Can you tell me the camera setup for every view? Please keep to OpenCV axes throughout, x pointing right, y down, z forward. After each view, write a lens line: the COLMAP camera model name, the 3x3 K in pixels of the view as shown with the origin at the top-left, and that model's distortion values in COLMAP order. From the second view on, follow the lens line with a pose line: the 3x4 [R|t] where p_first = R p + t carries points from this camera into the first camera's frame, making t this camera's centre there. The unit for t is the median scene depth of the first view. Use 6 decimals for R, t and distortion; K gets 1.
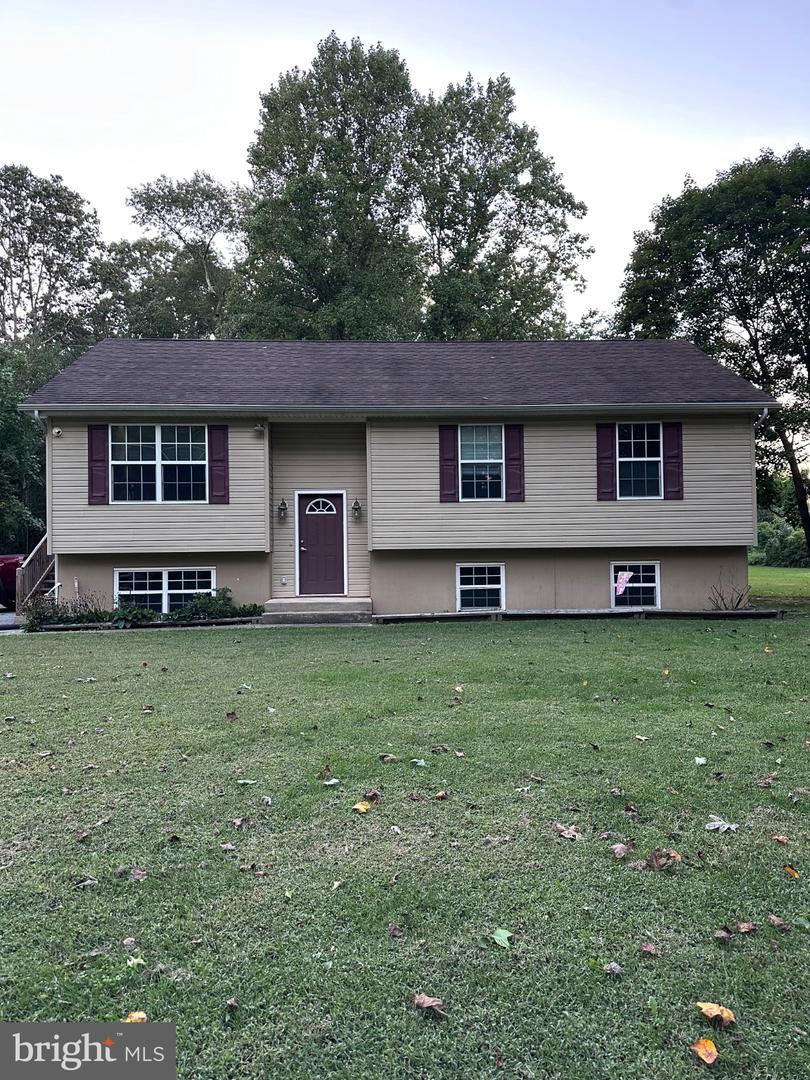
lens RADIAL K [[770.2, 0, 396.2], [0, 770.2, 543.3], [0, 0, 1]] dist [0.079488, -0.090449]
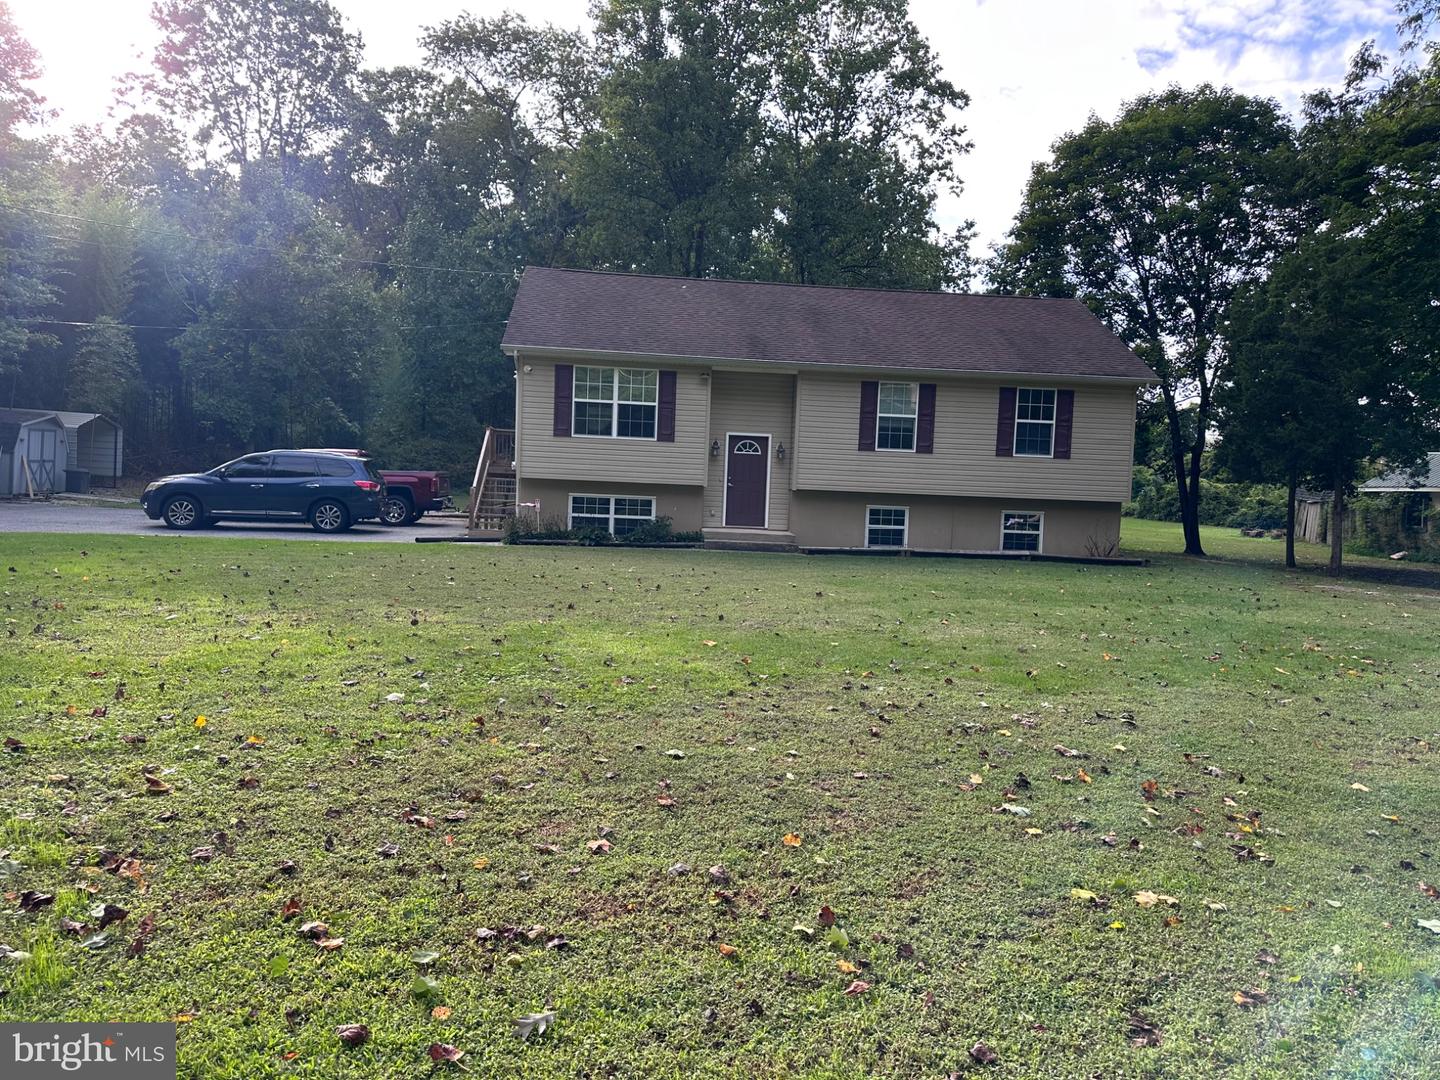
lens RADIAL K [[1026.9, 0, 702.4], [0, 1026.9, 520.9], [0, 0, 1]] dist [0.079488, -0.090449]
pose [[0.997578, 0.052791, 0.045293, -0.230636], [-0.055293, 0.996905, 0.055887, -0.021289], [-0.042203, -0.058256, 0.997409, -0.492280]]
